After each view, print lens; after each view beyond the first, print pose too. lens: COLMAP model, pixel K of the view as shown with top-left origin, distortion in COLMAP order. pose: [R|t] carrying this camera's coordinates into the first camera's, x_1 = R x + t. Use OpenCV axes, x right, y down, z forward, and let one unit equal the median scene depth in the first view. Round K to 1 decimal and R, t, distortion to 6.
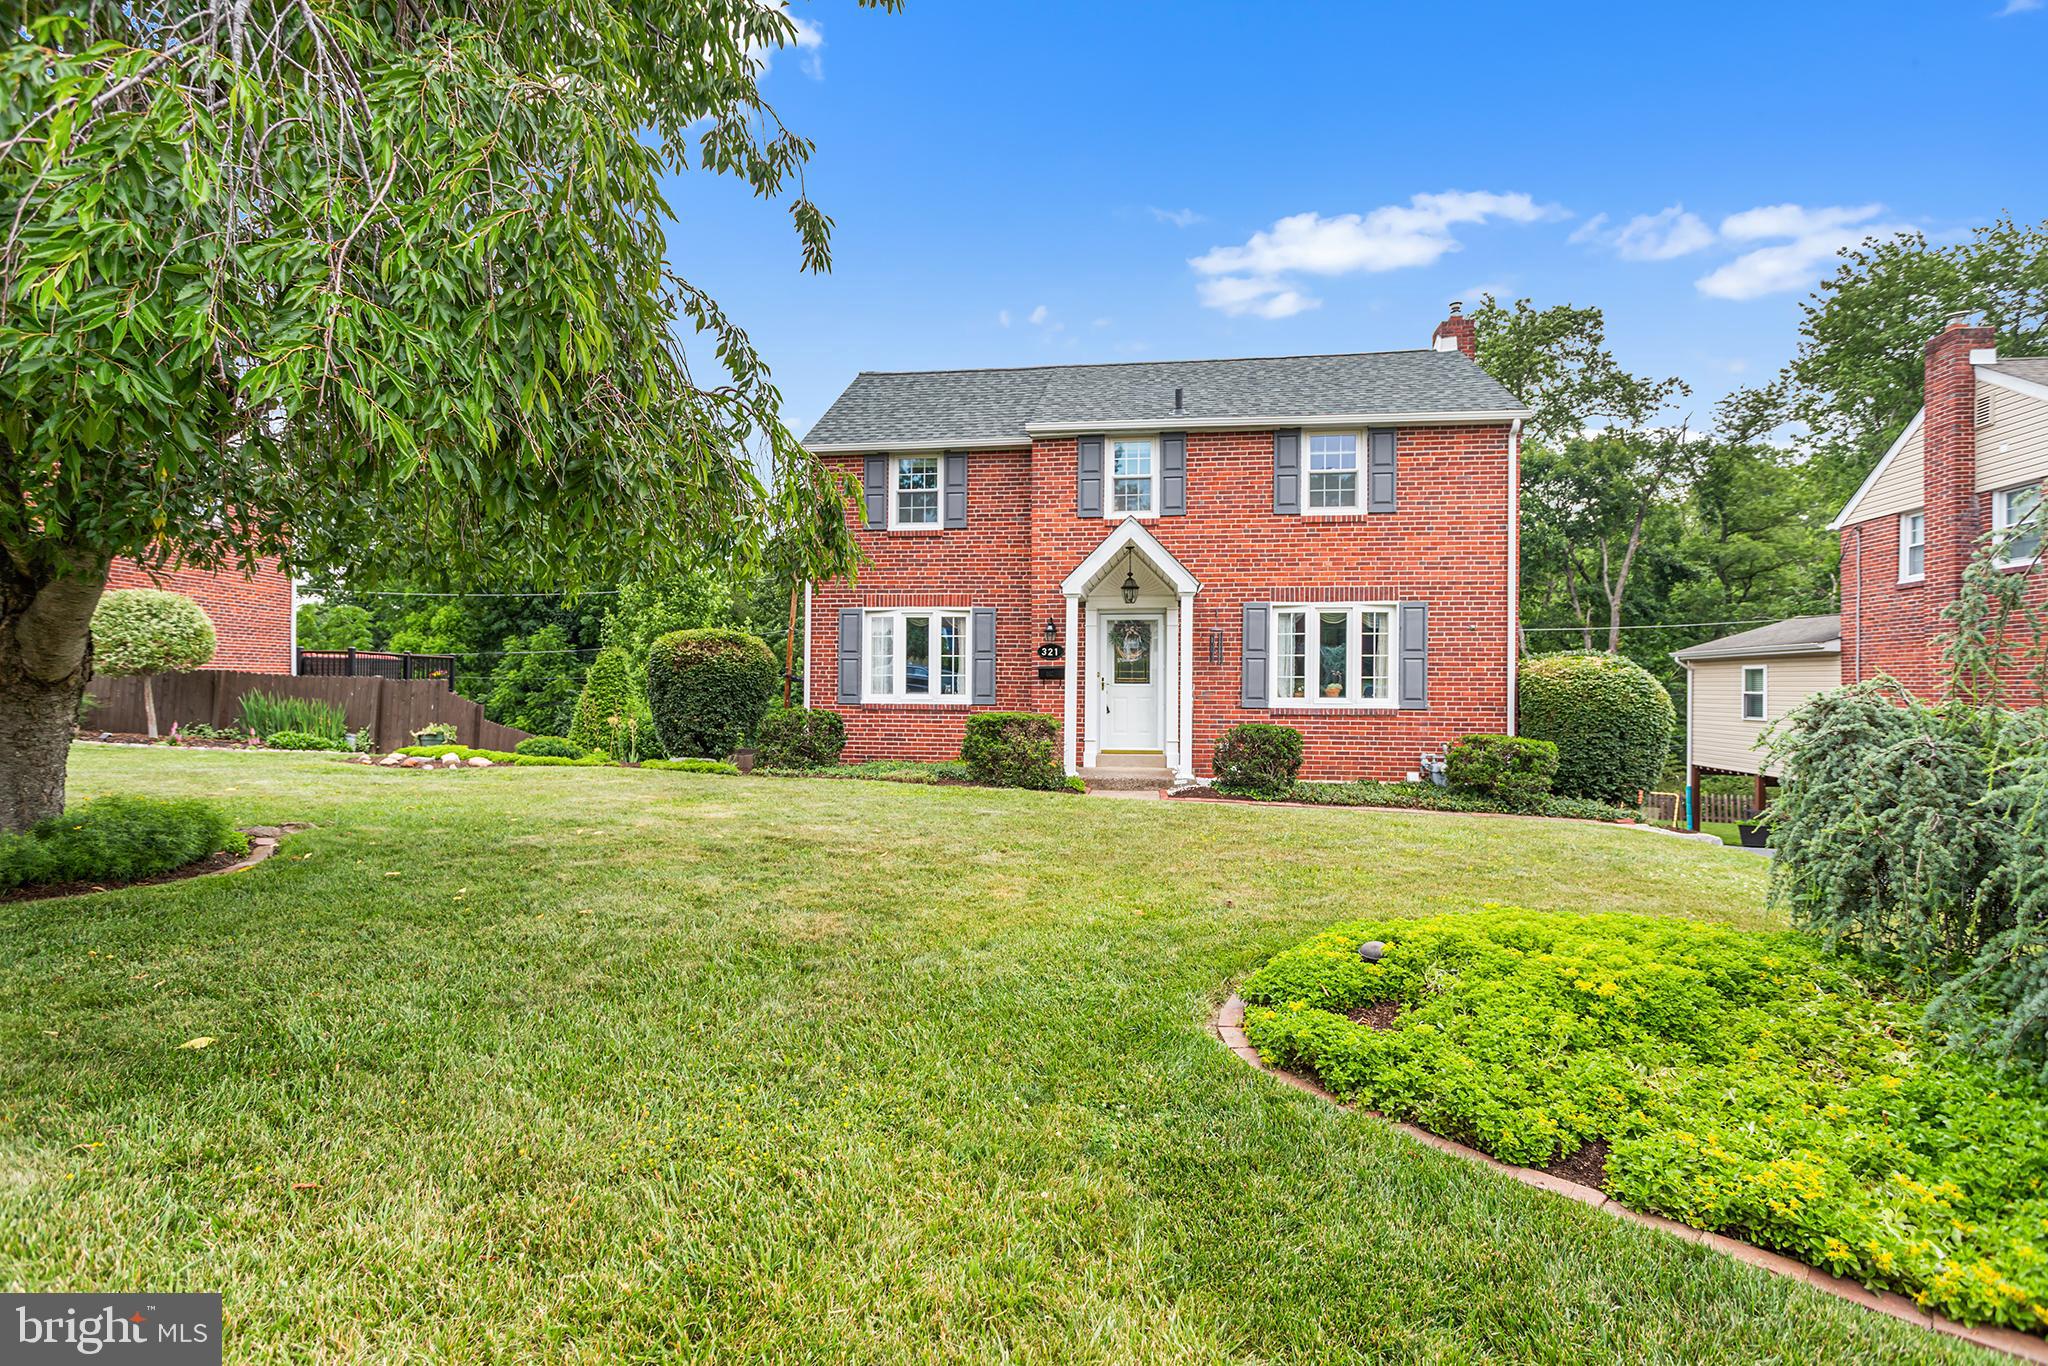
lens RADIAL K [[998.1, 0, 1024.0], [0, 998.1, 683.0], [0, 0, 1]] dist [-0.000316, -0.000009]
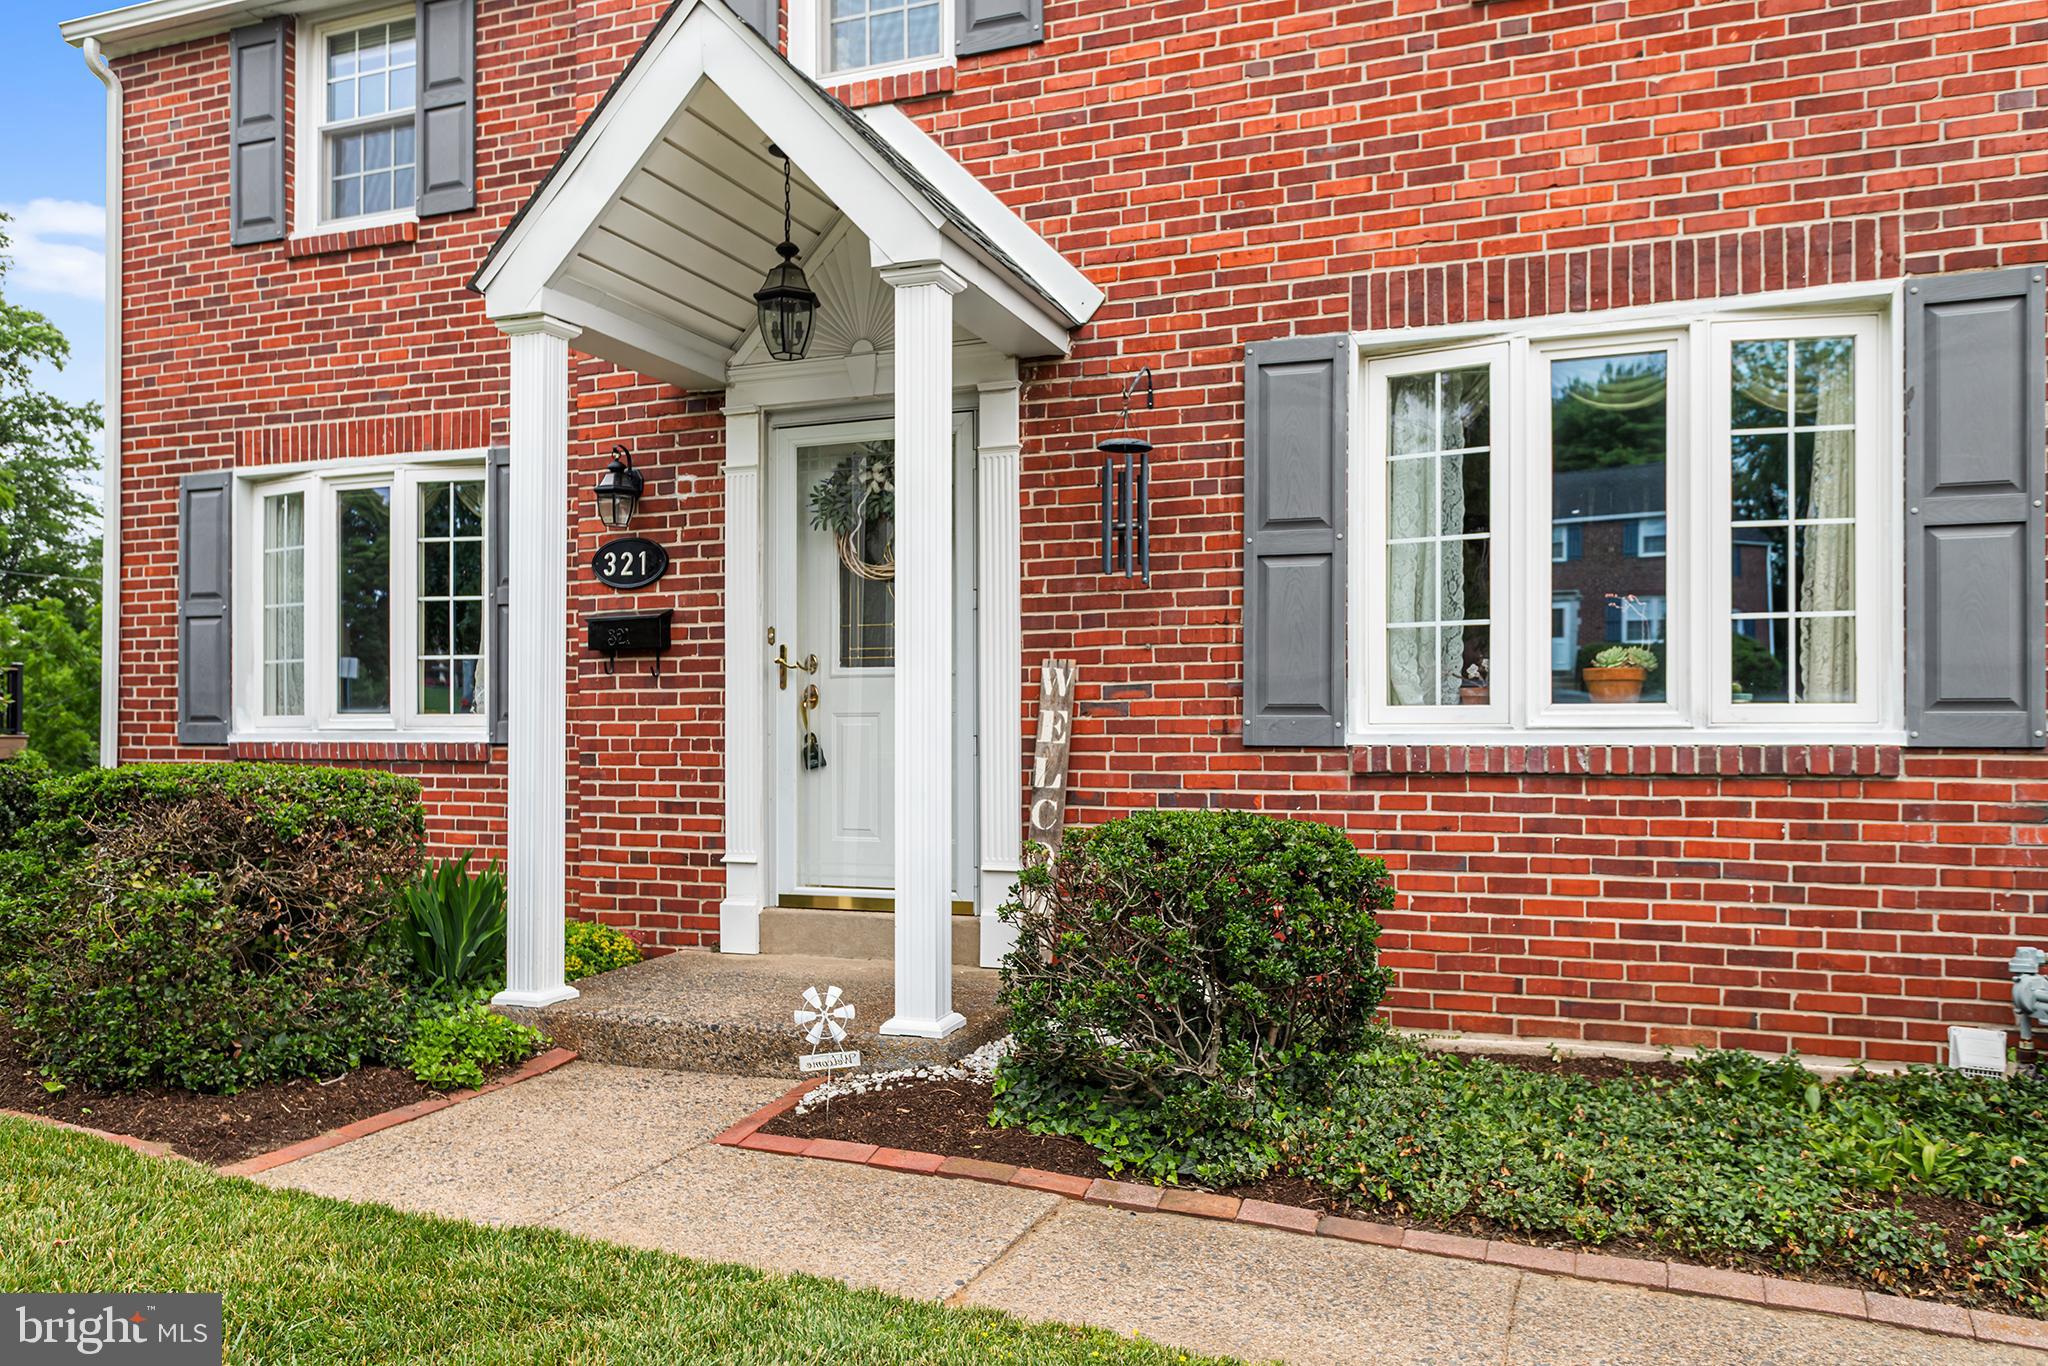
lens RADIAL K [[1506.5, 0, 1022.5], [0, 1506.5, 731.2], [0, 0, 1]] dist [0.013186, 0.003076]
pose [[0.973314, -0.006154, -0.229394, 0.253510], [0.005740, 0.999980, -0.002472, 0.021685], [0.229405, 0.001089, 0.973331, 0.603780]]
